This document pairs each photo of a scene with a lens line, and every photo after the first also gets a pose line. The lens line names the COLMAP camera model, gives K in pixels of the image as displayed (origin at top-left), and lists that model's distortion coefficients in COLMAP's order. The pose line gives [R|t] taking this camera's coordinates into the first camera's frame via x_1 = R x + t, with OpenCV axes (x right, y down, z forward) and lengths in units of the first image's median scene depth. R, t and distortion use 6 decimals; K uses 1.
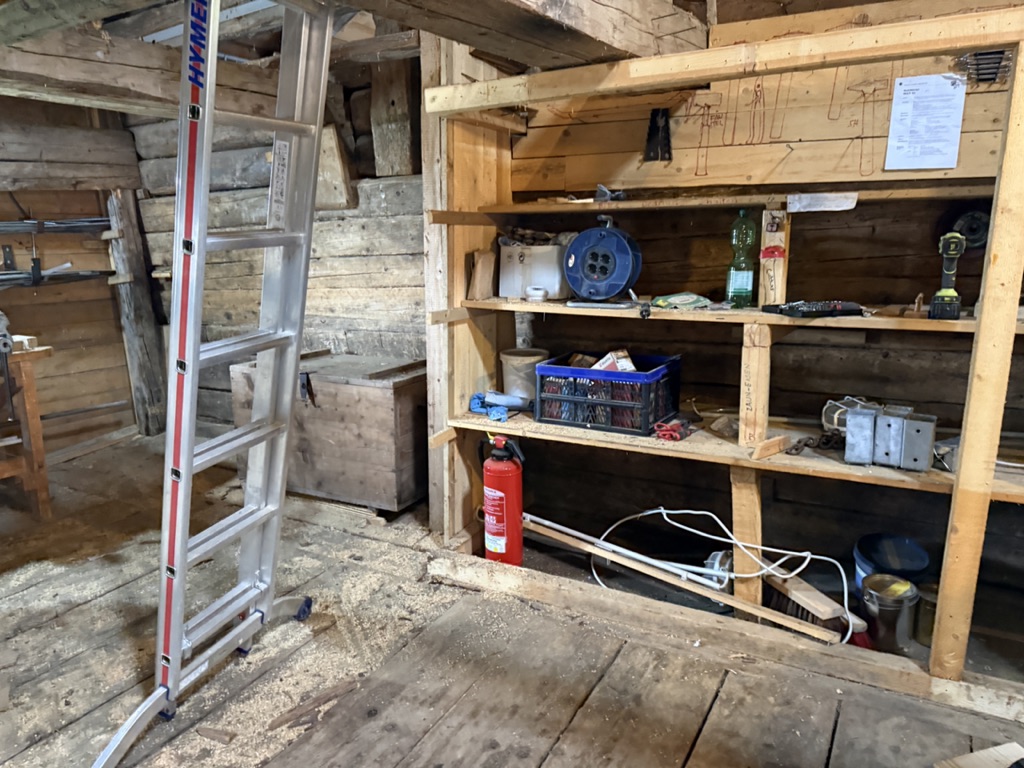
lens RADIAL K [[721.5, 0, 511.8], [0, 721.5, 390.3], [0, 0, 1]] dist [0.100654, -0.103800]
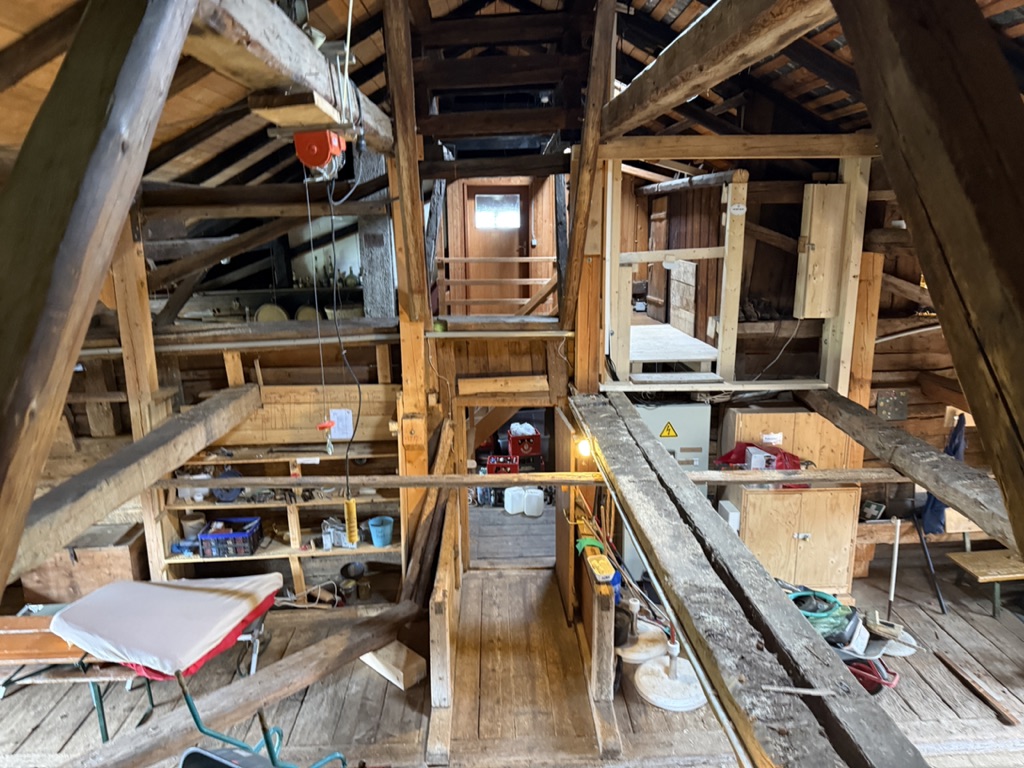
lens RADIAL K [[721.5, 0, 511.8], [0, 721.5, 390.3], [0, 0, 1]] dist [0.100654, -0.103800]
pose [[0.858943, -0.116875, 0.498556, -0.229596], [0.118005, 0.992578, 0.029381, -0.411291], [-0.498289, 0.033595, 0.866360, -1.511237]]
